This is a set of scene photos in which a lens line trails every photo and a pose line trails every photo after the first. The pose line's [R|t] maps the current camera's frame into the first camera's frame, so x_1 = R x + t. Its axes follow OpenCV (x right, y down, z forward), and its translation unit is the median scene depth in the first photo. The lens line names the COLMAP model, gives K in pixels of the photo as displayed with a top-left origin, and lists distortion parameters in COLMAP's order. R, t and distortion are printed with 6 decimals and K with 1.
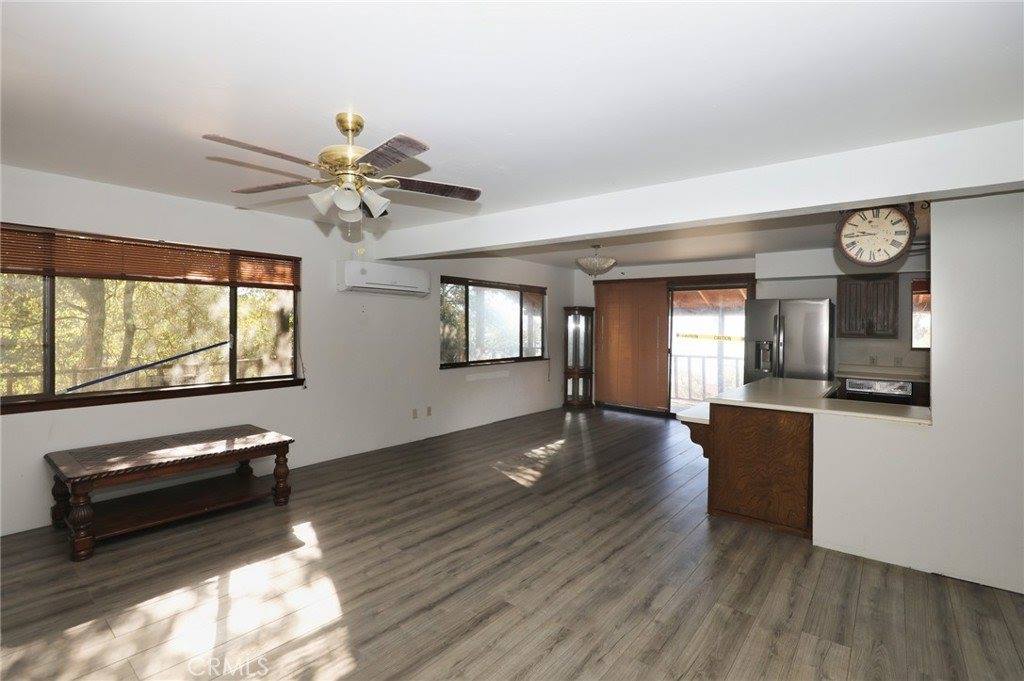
lens RADIAL K [[470.9, 0, 503.0], [0, 470.9, 327.9], [0, 0, 1]] dist [-0.013843, -0.000064]
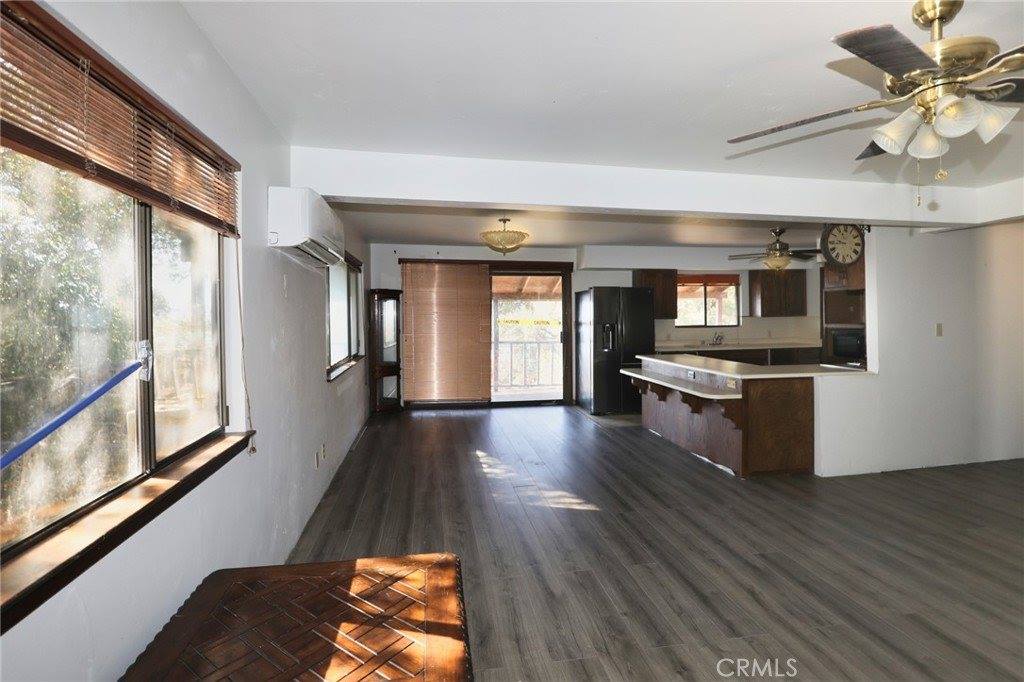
lens RADIAL K [[498.2, 0, 514.2], [0, 498.2, 323.3], [0, 0, 1]] dist [-0.002164, -0.001080]
pose [[0.644800, -0.025337, 0.763932, -0.794457], [0.012541, 0.999667, 0.022571, -0.006428], [-0.764249, -0.004973, 0.644902, 0.637958]]
